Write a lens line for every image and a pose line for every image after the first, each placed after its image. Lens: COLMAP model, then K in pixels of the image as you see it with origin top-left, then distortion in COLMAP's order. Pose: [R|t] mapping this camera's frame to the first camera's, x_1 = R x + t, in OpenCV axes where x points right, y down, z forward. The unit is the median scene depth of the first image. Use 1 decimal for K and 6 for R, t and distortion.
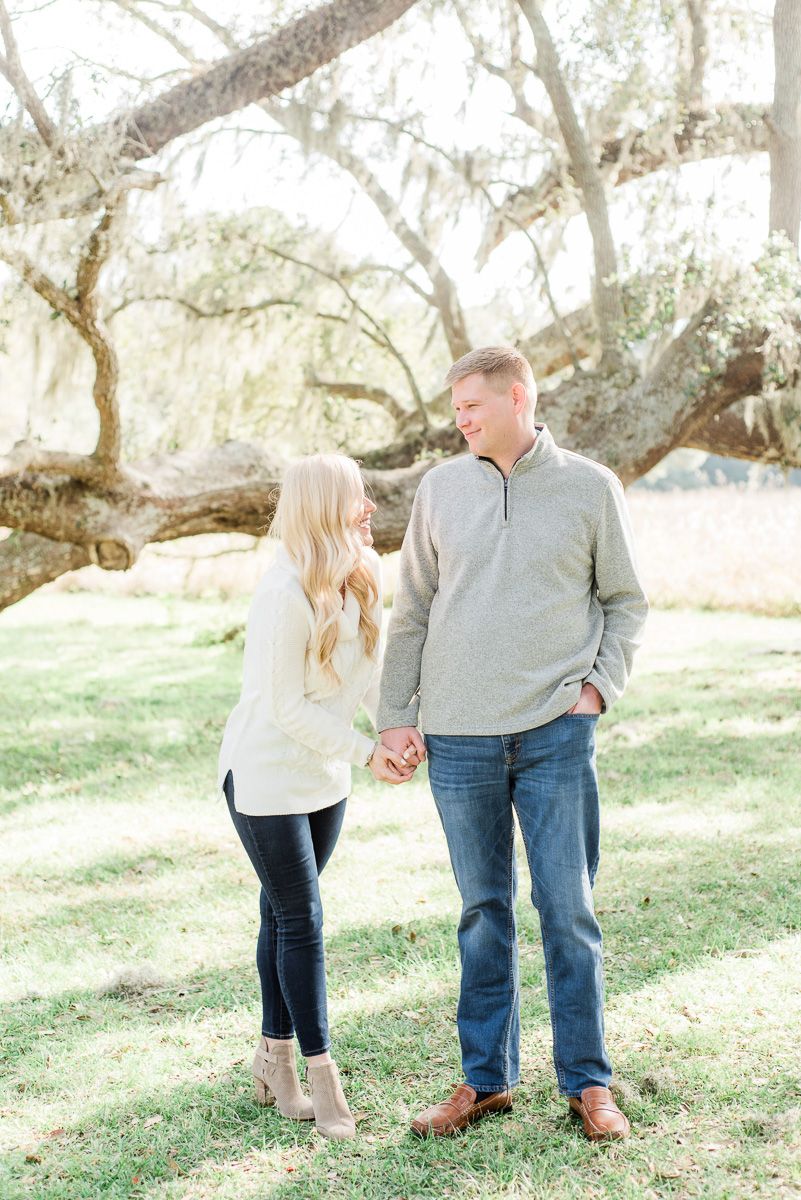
lens RADIAL K [[2020.6, 0, 442.6], [0, 2020.6, 597.0], [0, 0, 1]] dist [-0.008130, 0.083227]
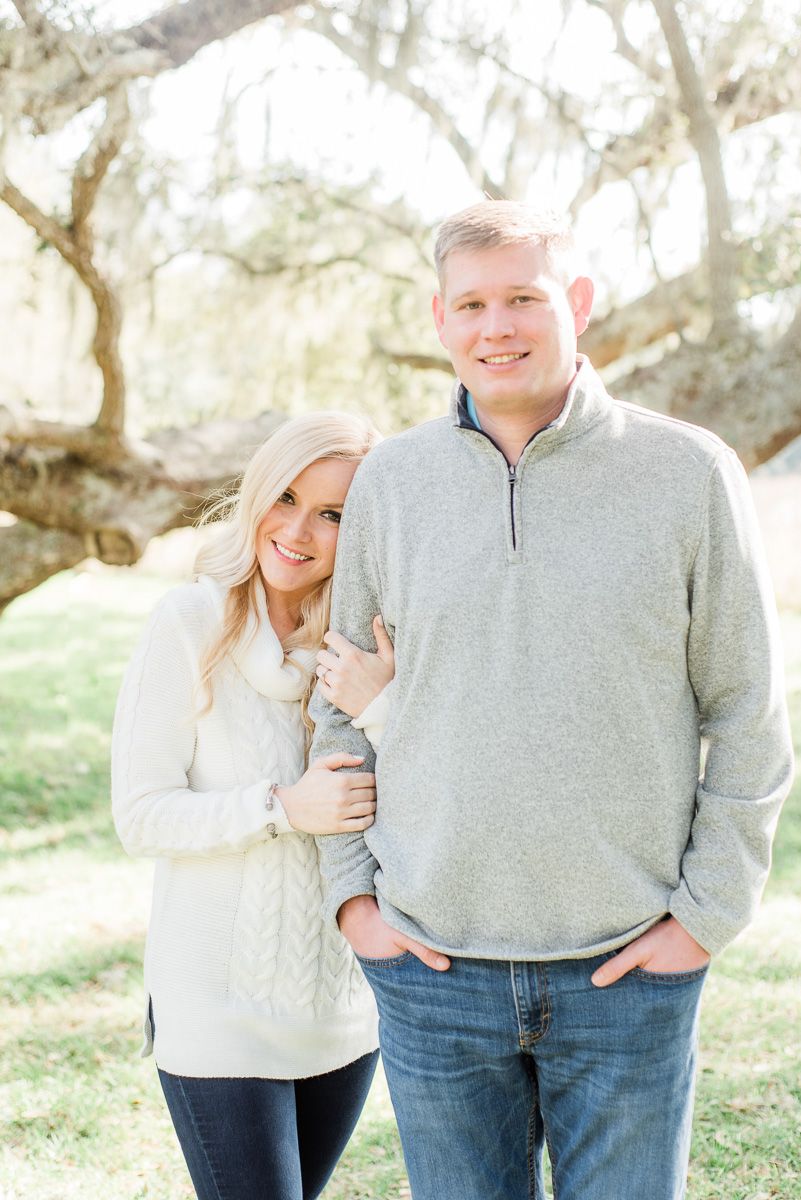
lens RADIAL K [[1992.9, 0, 423.6], [0, 1992.9, 619.7], [0, 0, 1]] dist [-0.008851, -0.015539]
pose [[0.998501, 0.027526, -0.047305, 0.000289], [-0.026546, 0.999422, 0.021227, -0.010576], [0.047861, -0.019939, 0.998655, 0.174663]]
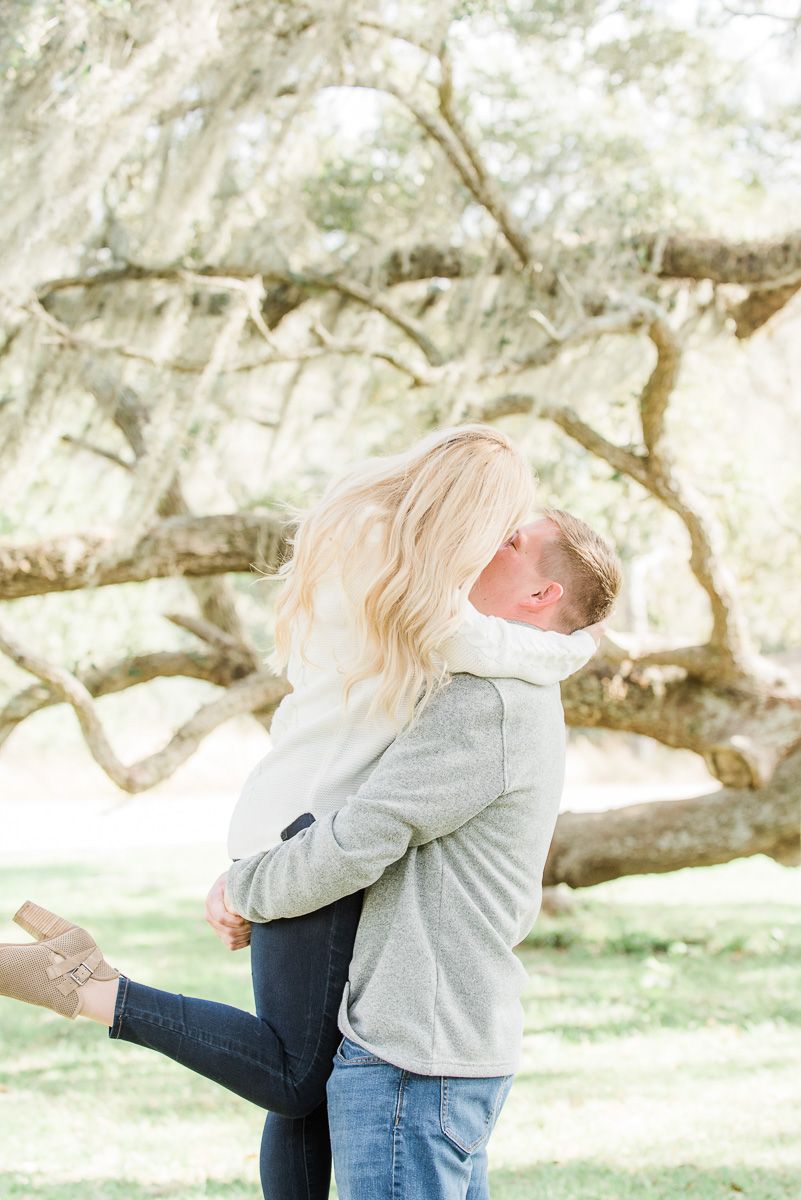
lens RADIAL K [[3125.0, 0, 499.3], [0, 3125.0, 645.3], [0, 0, 1]] dist [0.014948, 0.101059]
pose [[0.860048, 0.013493, -0.510035, 0.339493], [-0.045094, 0.997748, -0.049644, -0.003328], [0.508217, 0.065696, 0.858720, -0.100148]]
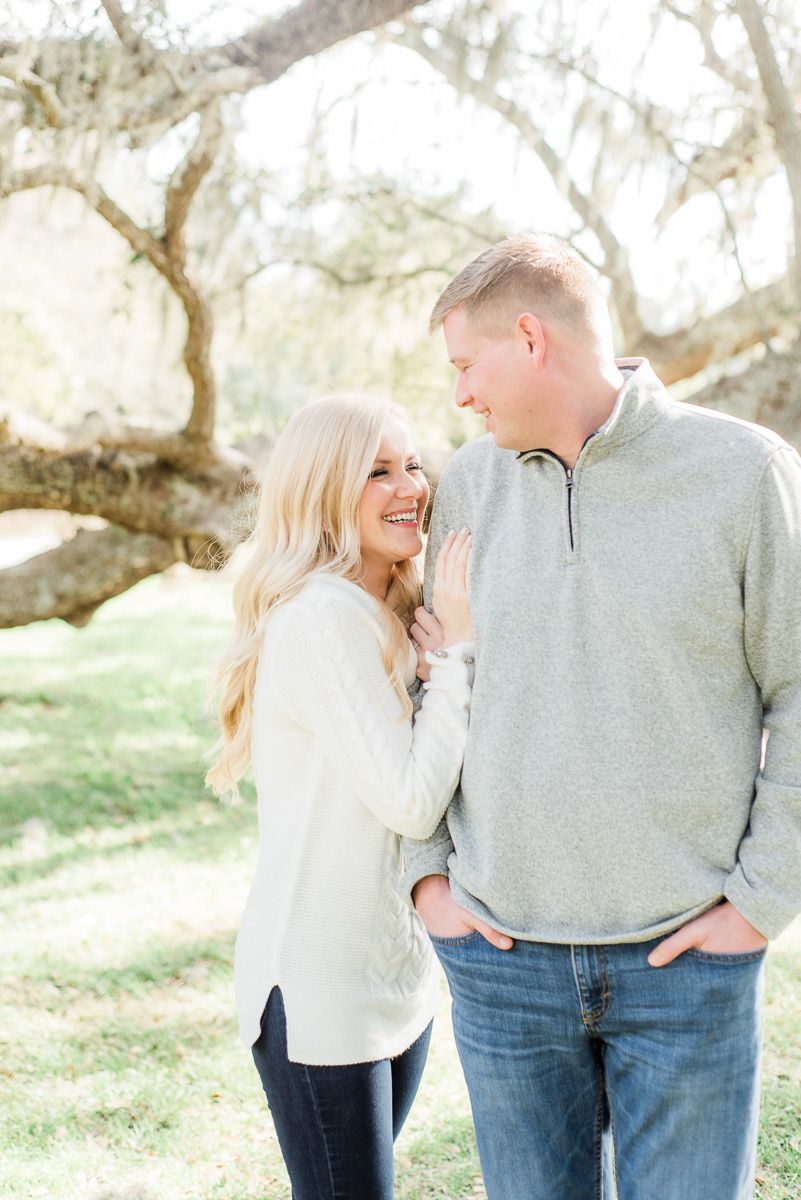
lens RADIAL K [[1995.2, 0, 397.7], [0, 1995.2, 568.9], [0, 0, 1]] dist [-0.010004, -0.002844]
pose [[0.993933, 0.034681, -0.104372, 0.001931], [-0.035587, 0.999343, -0.006830, -0.009682], [0.104067, 0.010503, 0.994515, 0.167495]]
